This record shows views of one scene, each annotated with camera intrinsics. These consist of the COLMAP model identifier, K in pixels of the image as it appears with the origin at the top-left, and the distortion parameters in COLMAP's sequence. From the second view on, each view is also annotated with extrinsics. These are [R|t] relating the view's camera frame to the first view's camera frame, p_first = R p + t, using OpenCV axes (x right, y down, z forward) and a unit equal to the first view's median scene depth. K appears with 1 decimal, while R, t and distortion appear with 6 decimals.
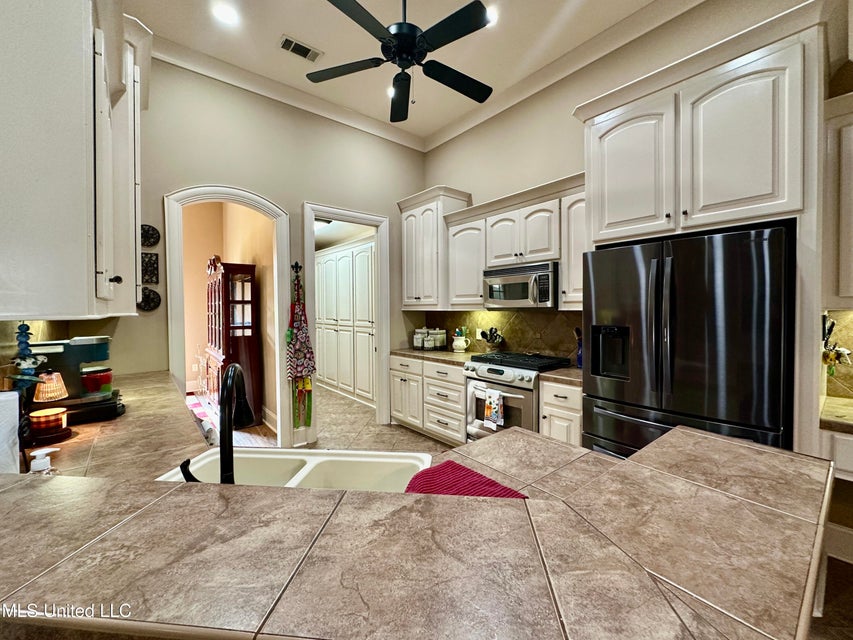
lens RADIAL K [[348.1, 0, 429.0], [0, 348.1, 313.7], [0, 0, 1]] dist [-0.003126, -0.000234]
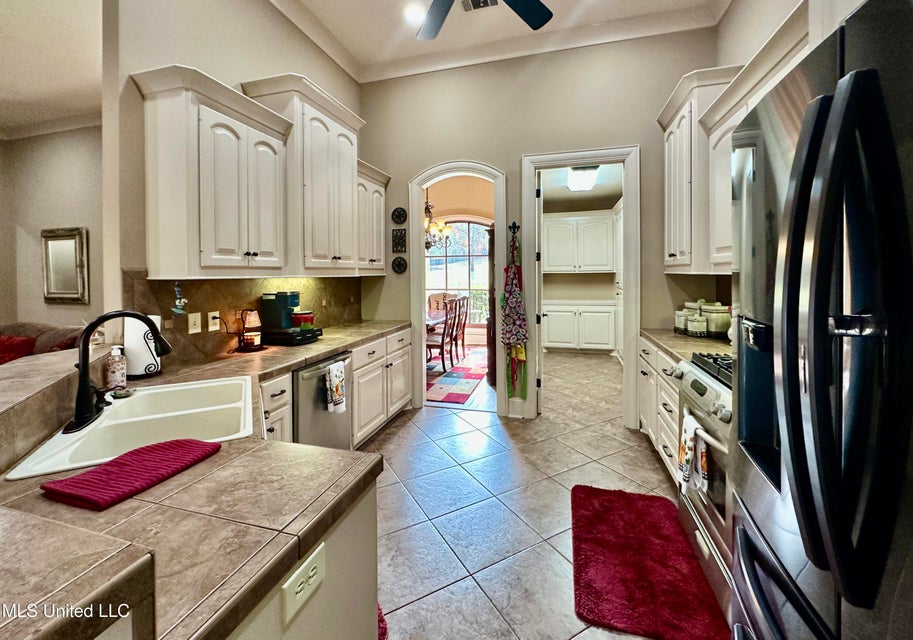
lens RADIAL K [[375.2, 0, 459.9], [0, 375.2, 277.9], [0, 0, 1]] dist [0.000209, 0.000000]
pose [[0.571918, 0.012009, -0.820223, 0.376081], [-0.007874, 0.999927, 0.009151, -0.005281], [0.820273, 0.001225, 0.571971, 0.300684]]
